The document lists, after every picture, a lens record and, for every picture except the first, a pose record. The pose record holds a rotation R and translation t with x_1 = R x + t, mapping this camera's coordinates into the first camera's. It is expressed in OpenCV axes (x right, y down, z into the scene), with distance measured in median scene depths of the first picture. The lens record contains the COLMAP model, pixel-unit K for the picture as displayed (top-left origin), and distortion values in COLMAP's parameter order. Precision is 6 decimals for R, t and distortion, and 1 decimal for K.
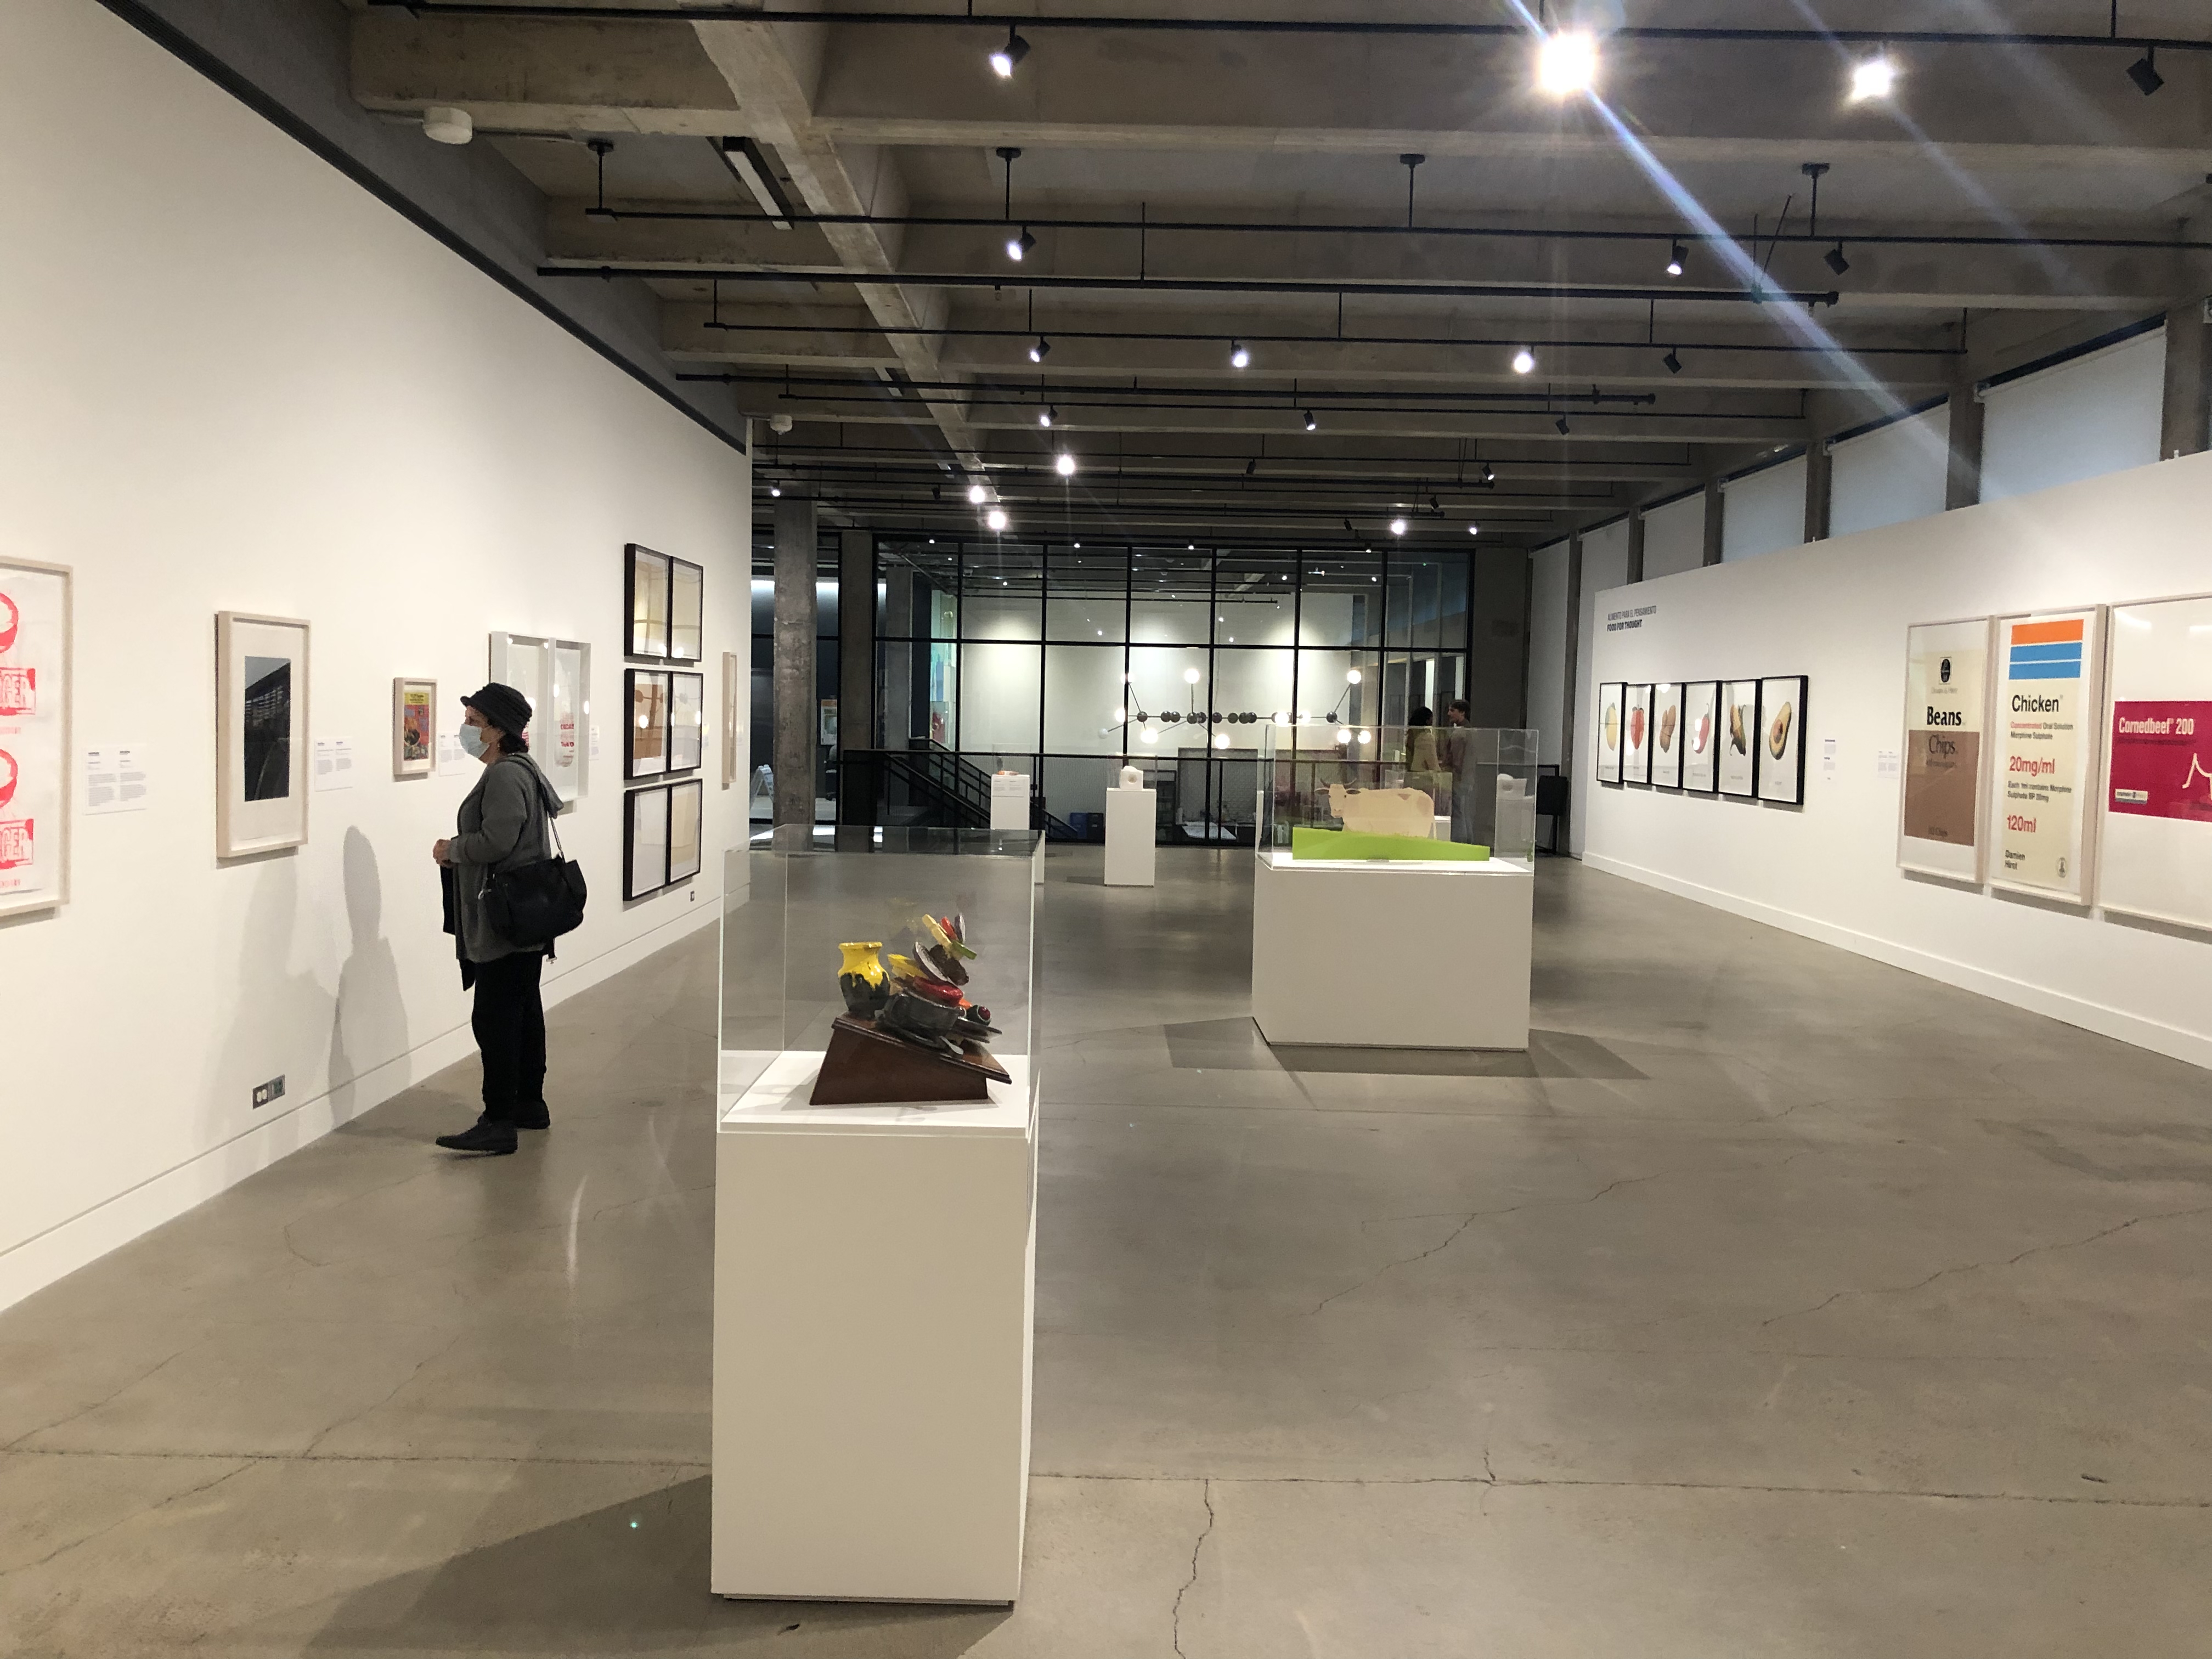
lens RADIAL K [[1808.0, 0, 1107.2], [0, 1808.0, 811.5], [0, 0, 1]] dist [0.003508, 0.003272]
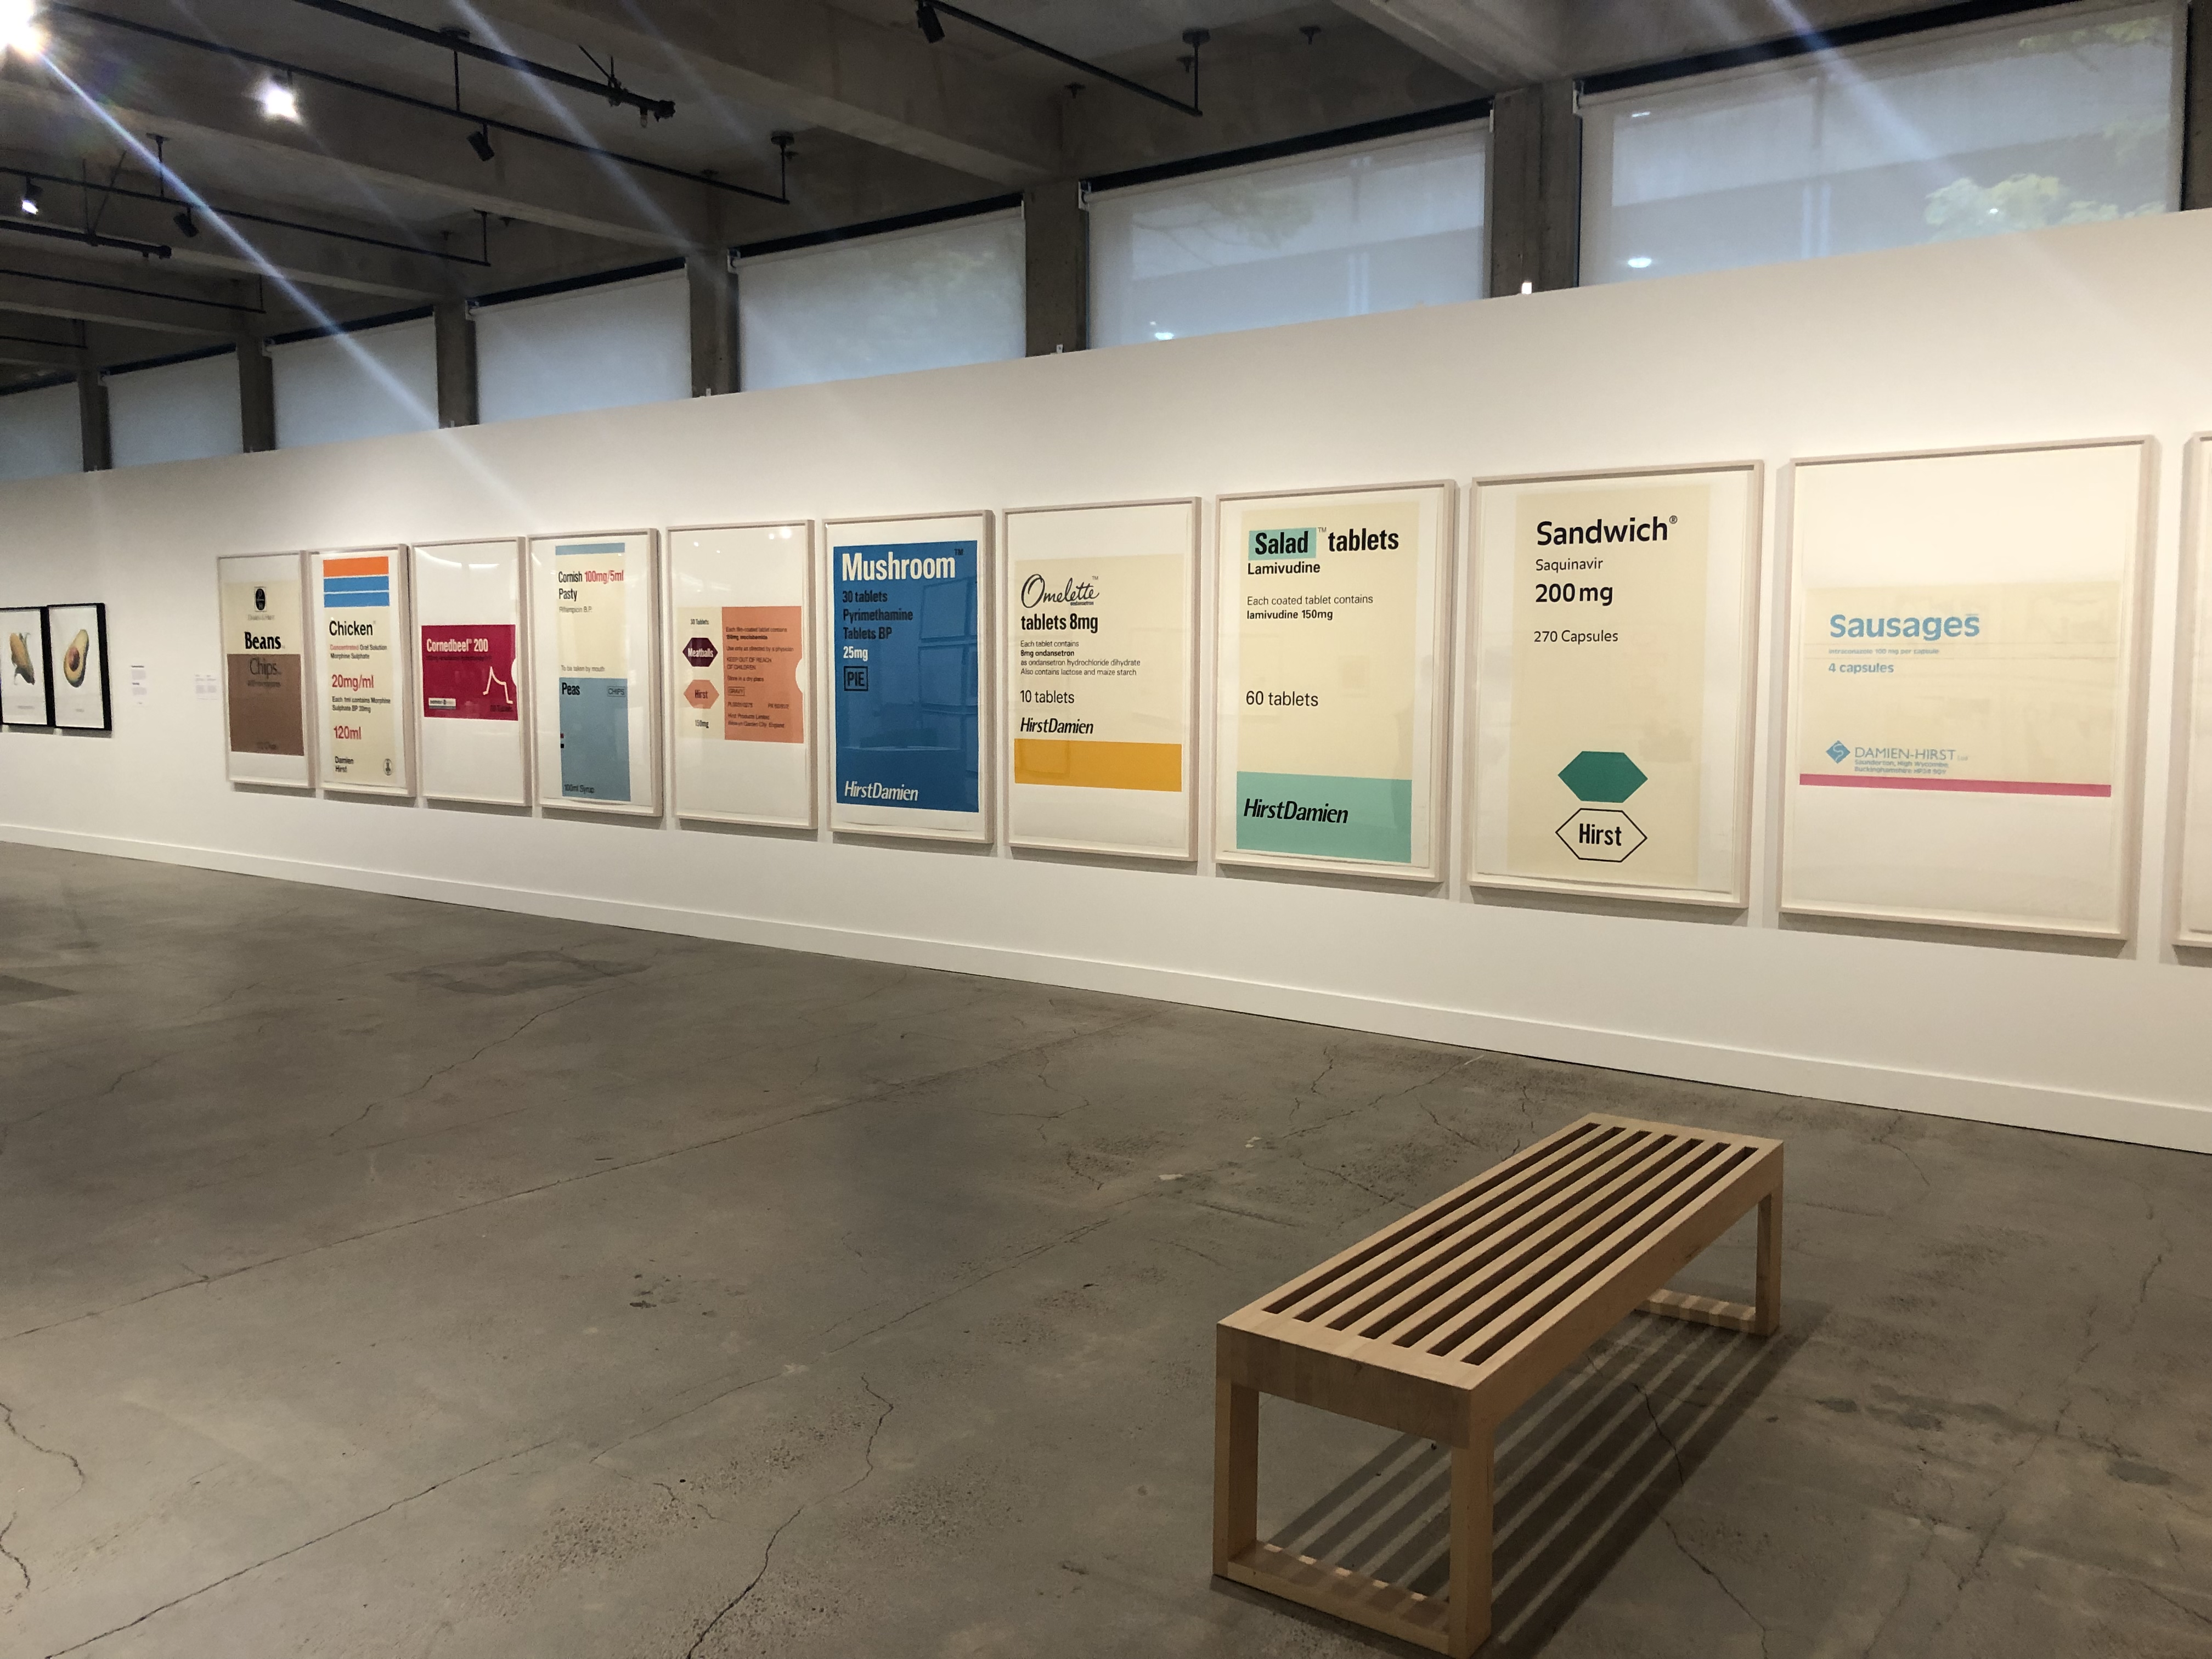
lens RADIAL K [[1808.0, 0, 1107.2], [0, 1808.0, 811.5], [0, 0, 1]] dist [0.003508, 0.003272]
pose [[0.587388, -0.092311, 0.804024, -0.143506], [0.059861, 0.995708, 0.070587, 0.004479], [-0.807089, 0.006667, 0.590392, -0.074627]]
